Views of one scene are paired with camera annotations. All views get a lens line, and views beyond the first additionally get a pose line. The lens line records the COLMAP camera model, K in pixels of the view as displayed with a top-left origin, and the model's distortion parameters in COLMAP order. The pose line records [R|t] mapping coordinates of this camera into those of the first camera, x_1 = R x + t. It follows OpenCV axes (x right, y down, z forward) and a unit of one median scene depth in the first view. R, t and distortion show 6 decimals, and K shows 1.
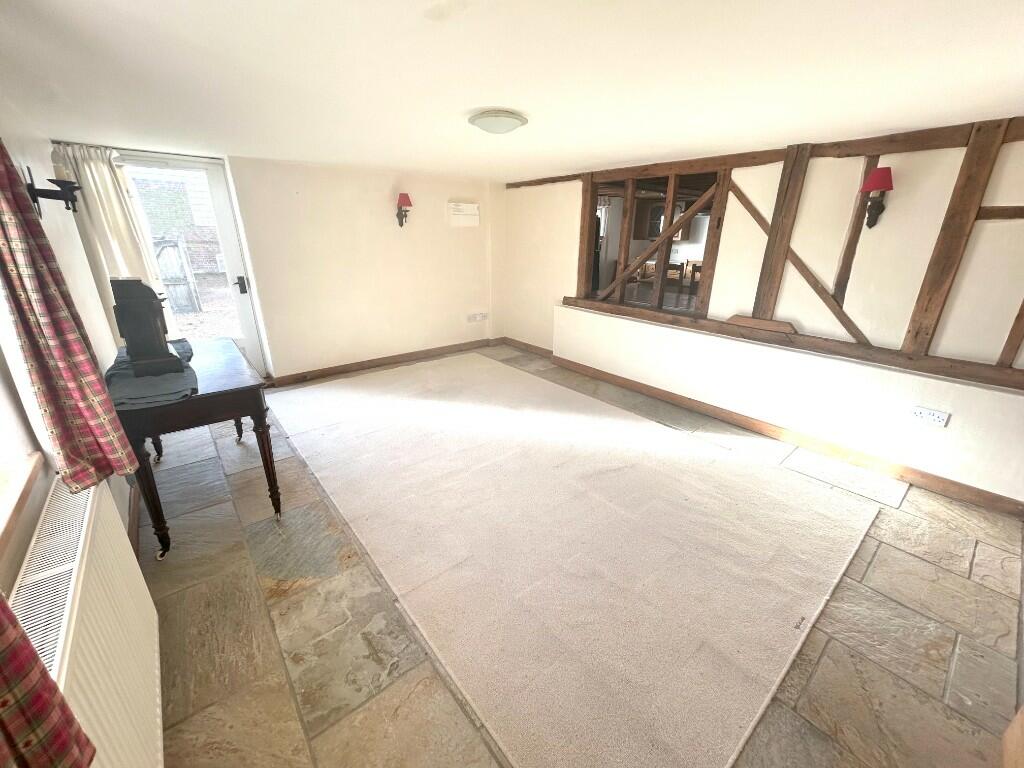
lens RADIAL K [[417.2, 0, 503.1], [0, 417.2, 382.9], [0, 0, 1]] dist [-0.002264, -0.000389]
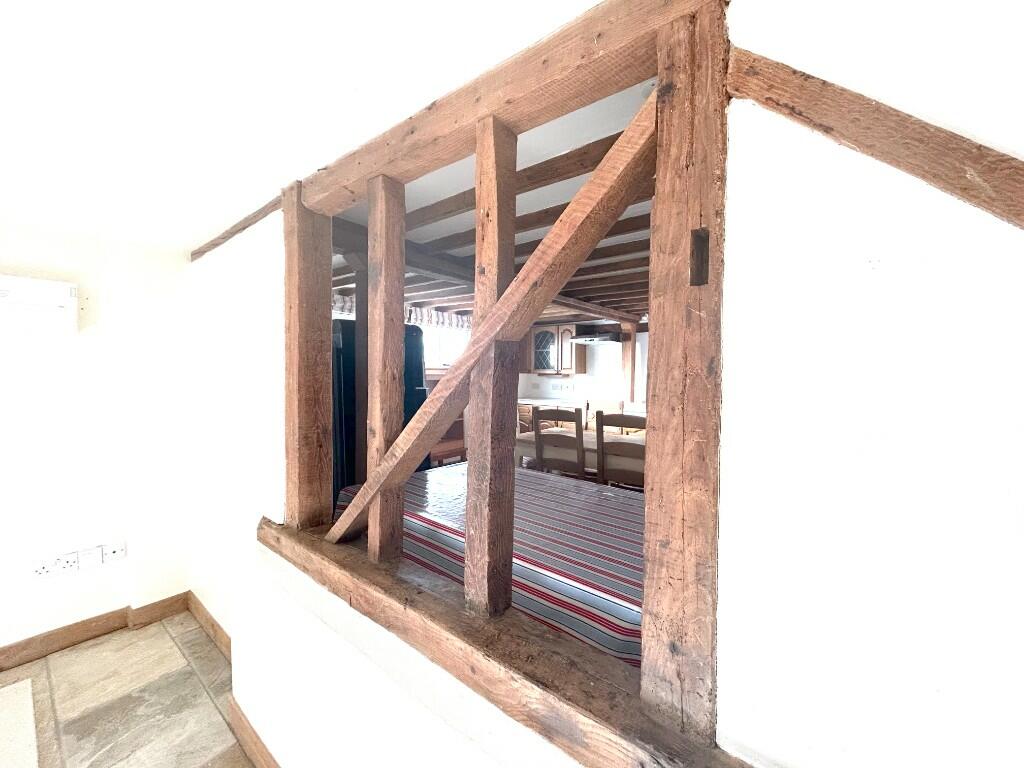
lens RADIAL K [[412.1, 0, 514.4], [0, 412.1, 382.4], [0, 0, 1]] dist [-0.002089, -0.000610]
pose [[0.975448, -0.002024, 0.220222, 0.309738], [0.070502, 0.950205, -0.303547, -0.219311], [-0.208642, 0.311620, 0.927017, 0.681265]]
